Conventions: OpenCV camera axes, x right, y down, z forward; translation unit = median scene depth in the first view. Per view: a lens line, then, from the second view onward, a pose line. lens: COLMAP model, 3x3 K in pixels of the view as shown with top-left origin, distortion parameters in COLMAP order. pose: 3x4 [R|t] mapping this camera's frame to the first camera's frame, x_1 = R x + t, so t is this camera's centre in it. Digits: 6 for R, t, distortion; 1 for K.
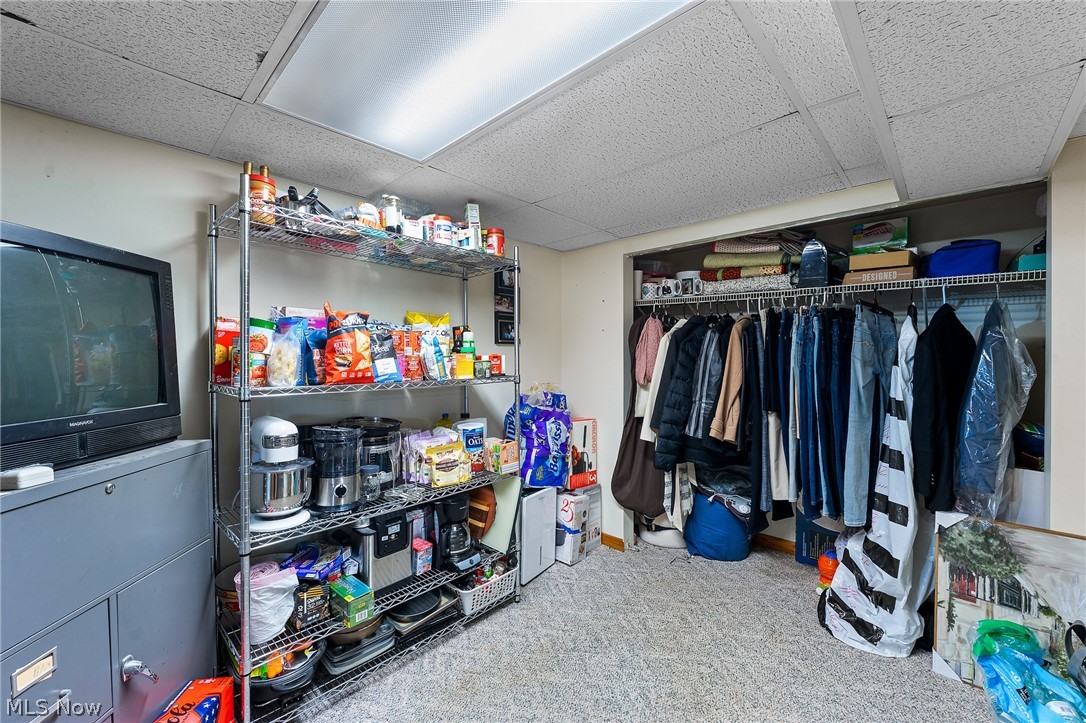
lens RADIAL K [[432.6, 0, 539.4], [0, 432.6, 359.7], [0, 0, 1]] dist [-0.000330, -0.000436]
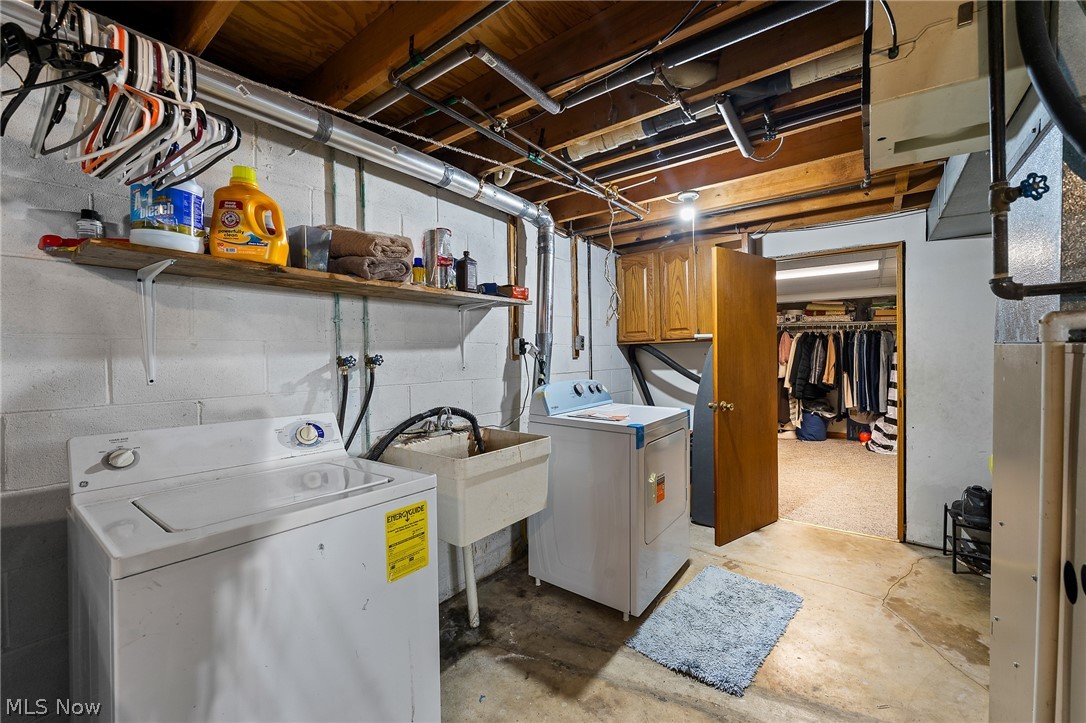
lens RADIAL K [[432.6, 0, 548.1], [0, 432.6, 358.6], [0, 0, 1]] dist [-0.000330, -0.000436]
pose [[0.992332, -0.006908, 0.123406, -1.415160], [0.006678, 0.999975, 0.002274, 0.026163], [-0.123418, -0.001432, 0.992354, -1.204747]]
